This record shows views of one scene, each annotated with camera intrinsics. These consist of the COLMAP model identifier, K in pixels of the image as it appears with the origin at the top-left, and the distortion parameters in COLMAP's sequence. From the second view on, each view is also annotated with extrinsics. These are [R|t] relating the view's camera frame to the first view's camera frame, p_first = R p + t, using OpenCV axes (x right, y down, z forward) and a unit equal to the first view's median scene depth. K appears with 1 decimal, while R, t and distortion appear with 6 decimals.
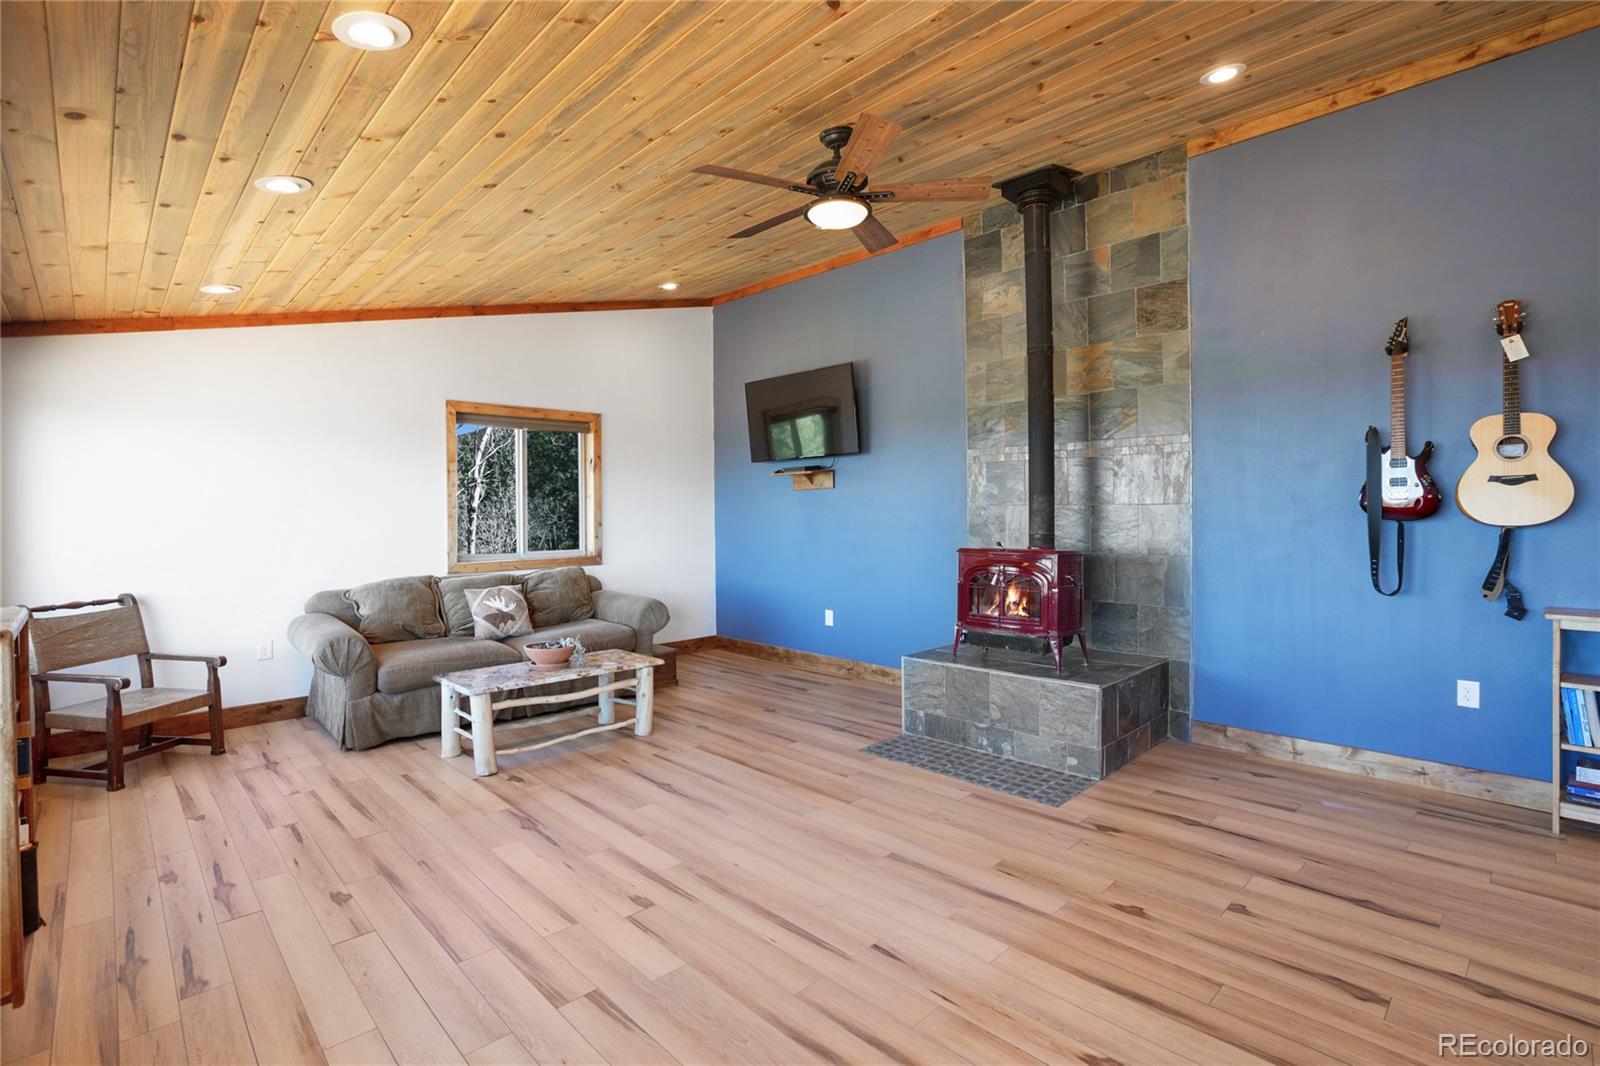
lens RADIAL K [[743.8, 0, 803.3], [0, 743.8, 510.3], [0, 0, 1]] dist [-0.067409, 0.030778]
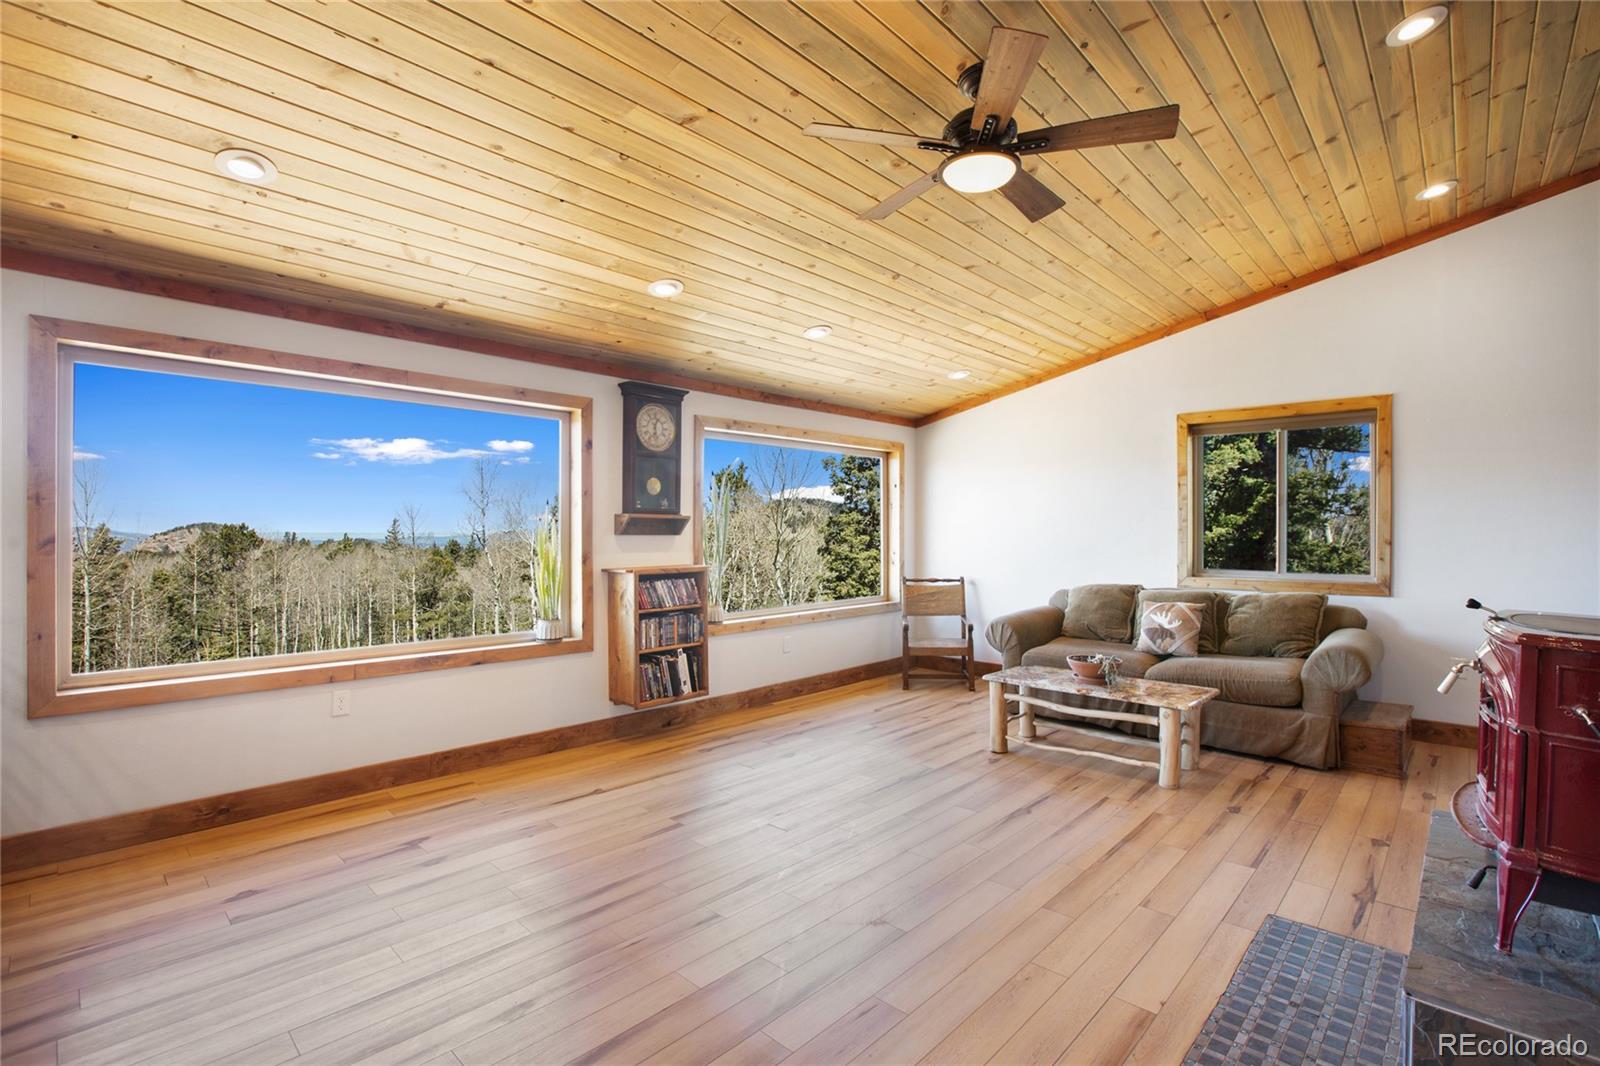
lens RADIAL K [[739.8, 0, 795.4], [0, 739.8, 525.6], [0, 0, 1]] dist [-0.057154, 0.024791]
pose [[0.038141, 0.003453, -0.999266, 0.692856], [0.002039, 0.999992, 0.003533, -0.003447], [0.999270, -0.002172, 0.038133, 0.610633]]
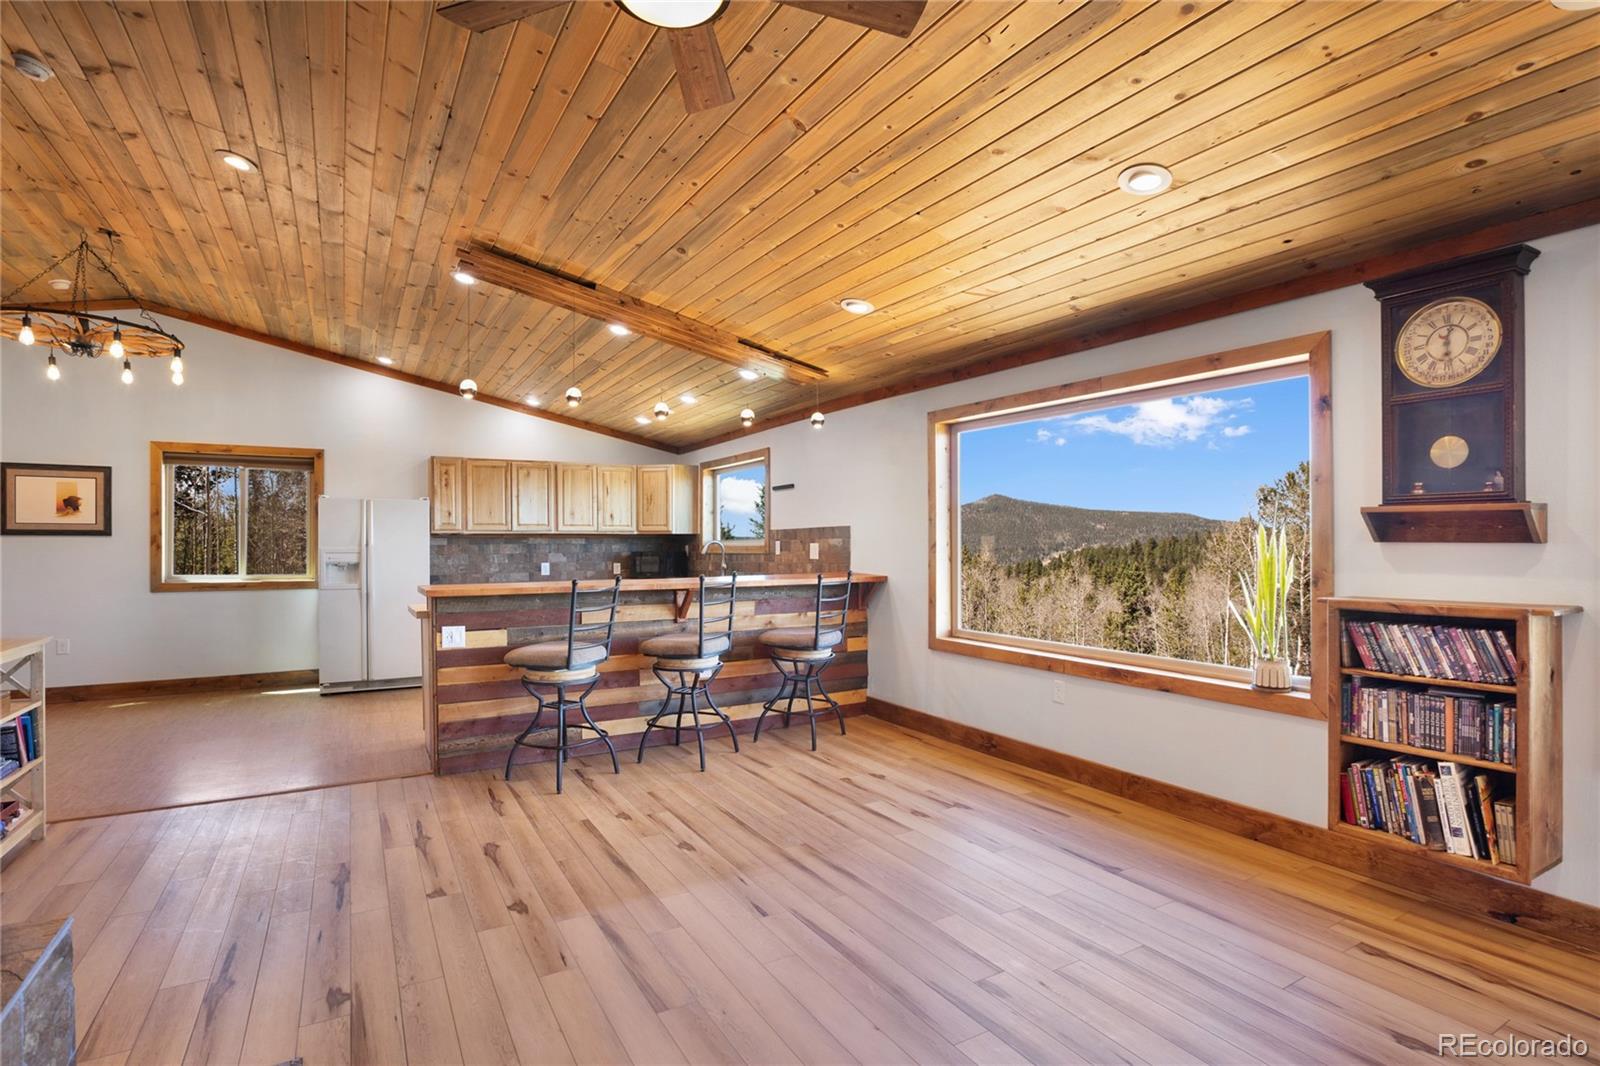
lens RADIAL K [[796.9, 0, 794.4], [0, 796.9, 540.5], [0, 0, 1]] dist [-0.071402, 0.035143]
pose [[-0.968536, 0.014049, 0.248478, -0.147037], [0.012949, 0.999898, -0.006061, 0.011022], [-0.248537, -0.002653, -0.968619, 1.235235]]
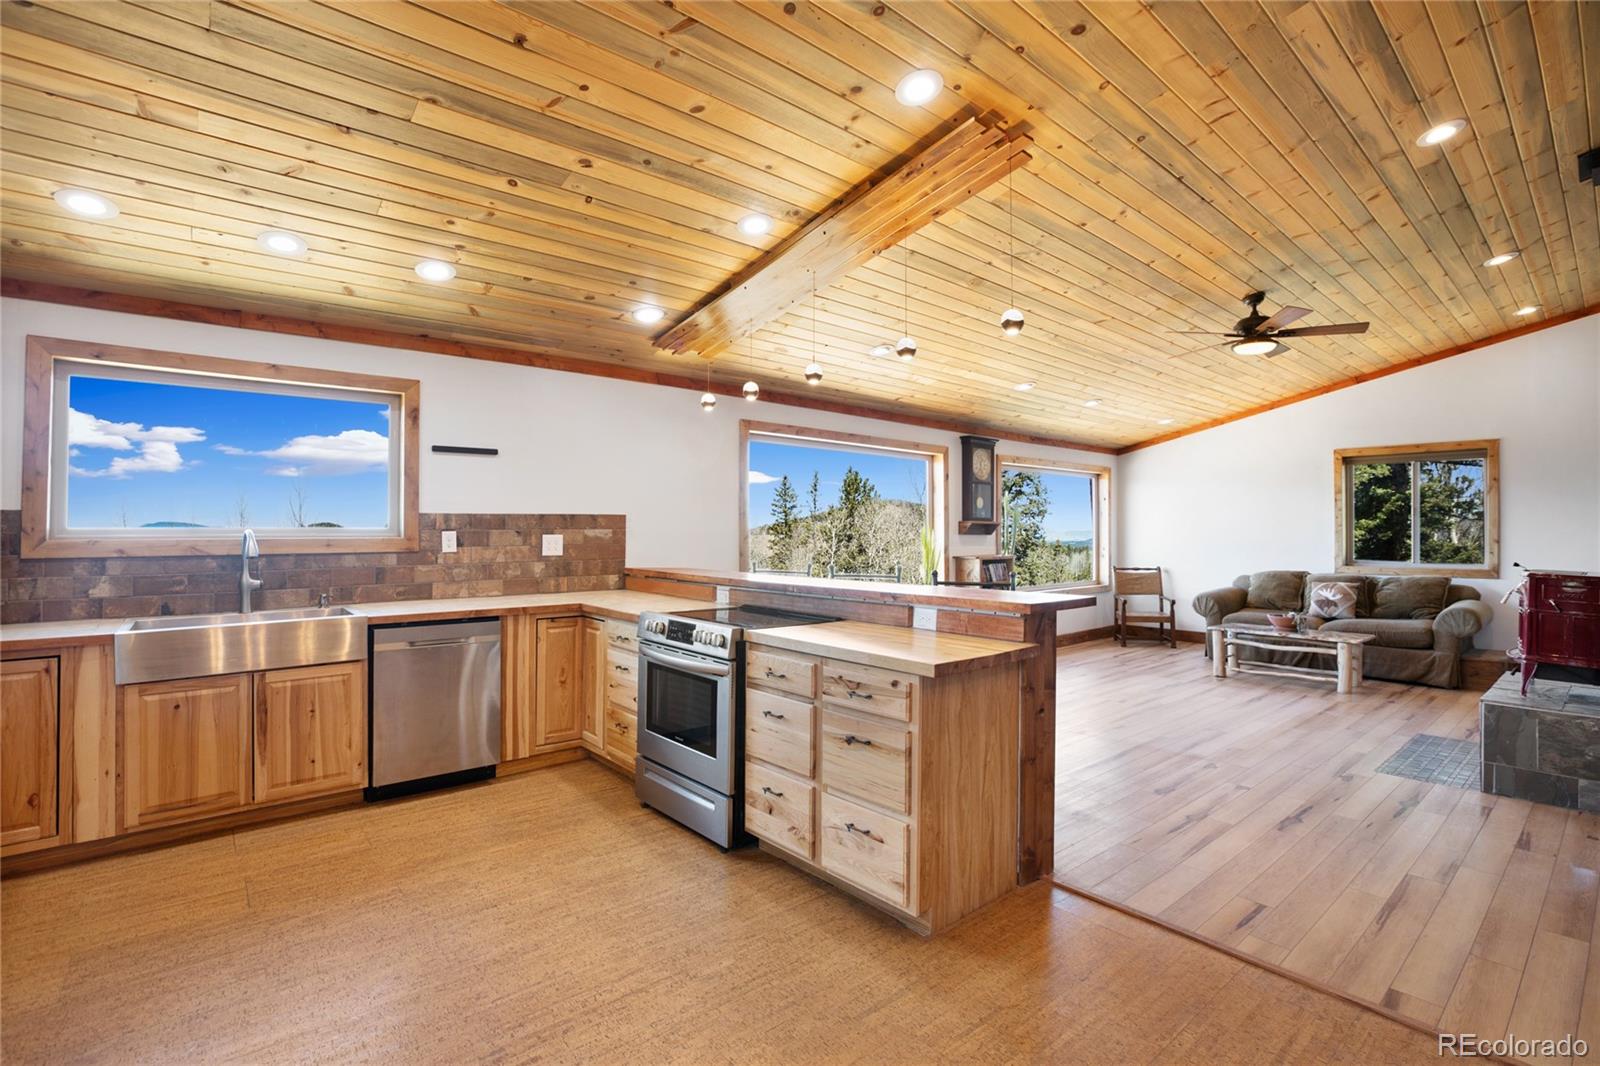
lens RADIAL K [[735.1, 0, 796.2], [0, 735.1, 518.9], [0, 0, 1]] dist [-0.052513, 0.019230]
pose [[-0.071595, -0.007413, -0.997406, 1.353647], [-0.000526, 0.999973, -0.007394, -0.009774], [0.997434, -0.000005, -0.071597, 0.089537]]
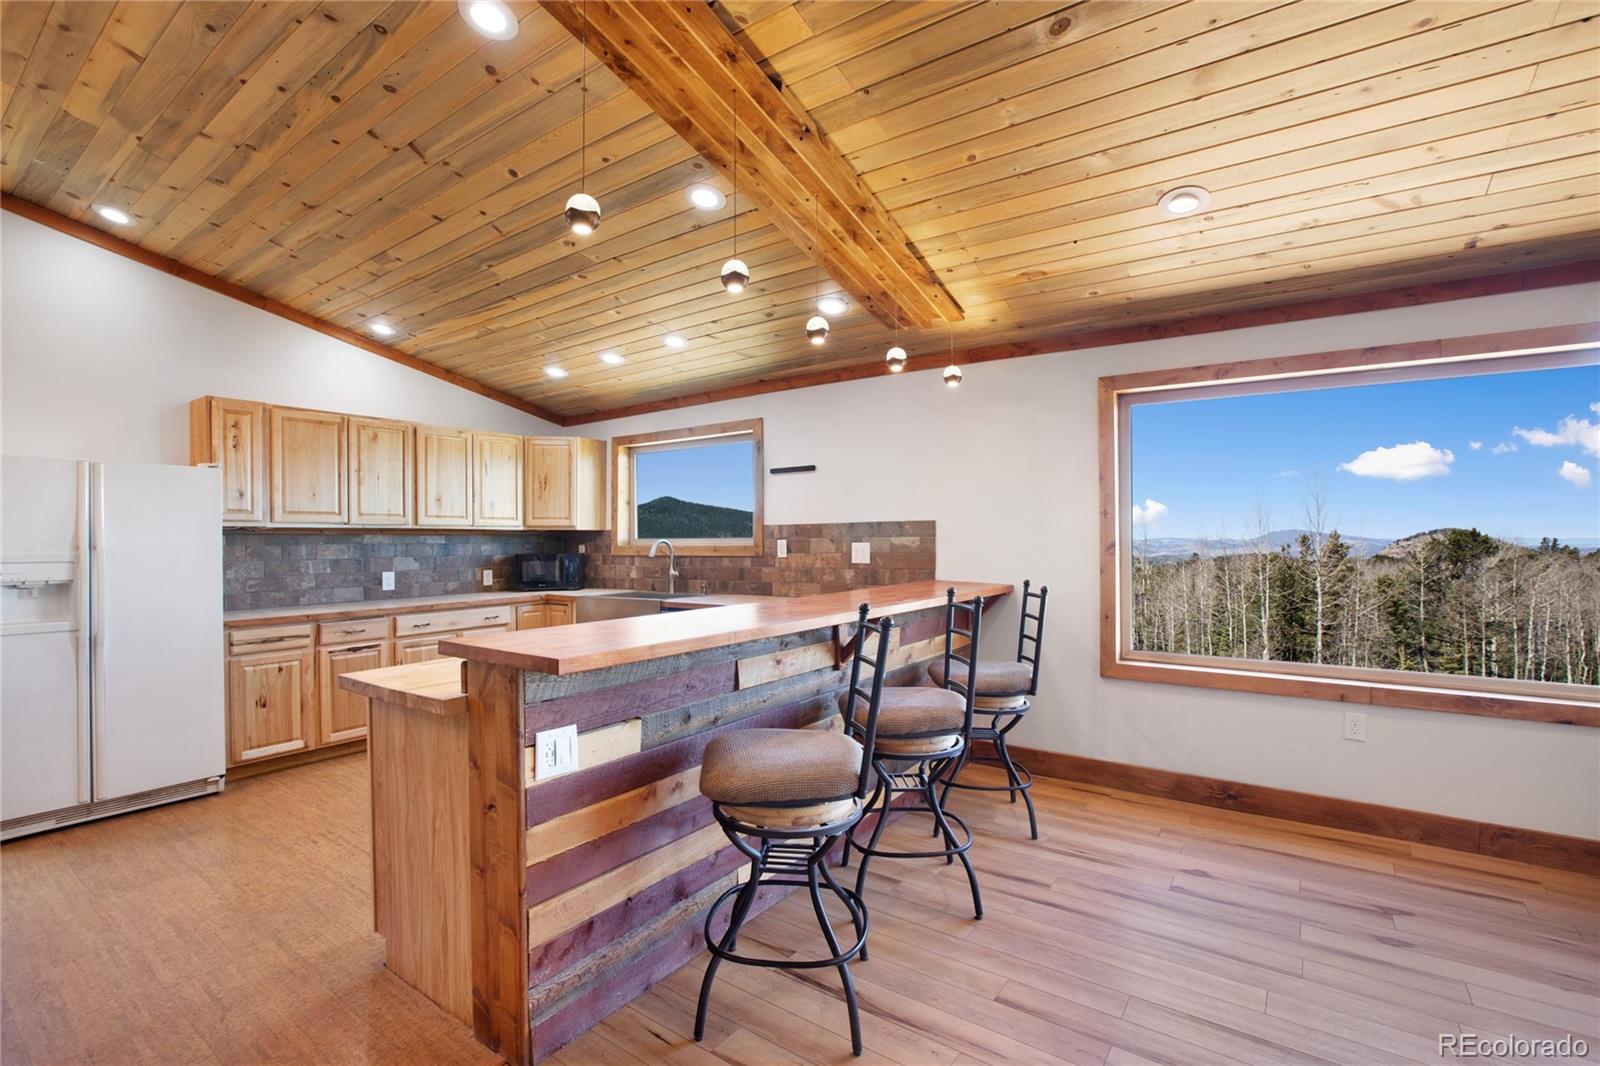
lens RADIAL K [[735.6, 0, 800.0], [0, 735.6, 533.0], [0, 0, 1]] dist [-0.058781, 0.024128]
pose [[-0.983931, 0.011916, -0.178149, 0.529201], [0.013537, 0.999877, -0.007888, -0.000546], [0.178033, -0.010173, -0.983972, 0.763153]]
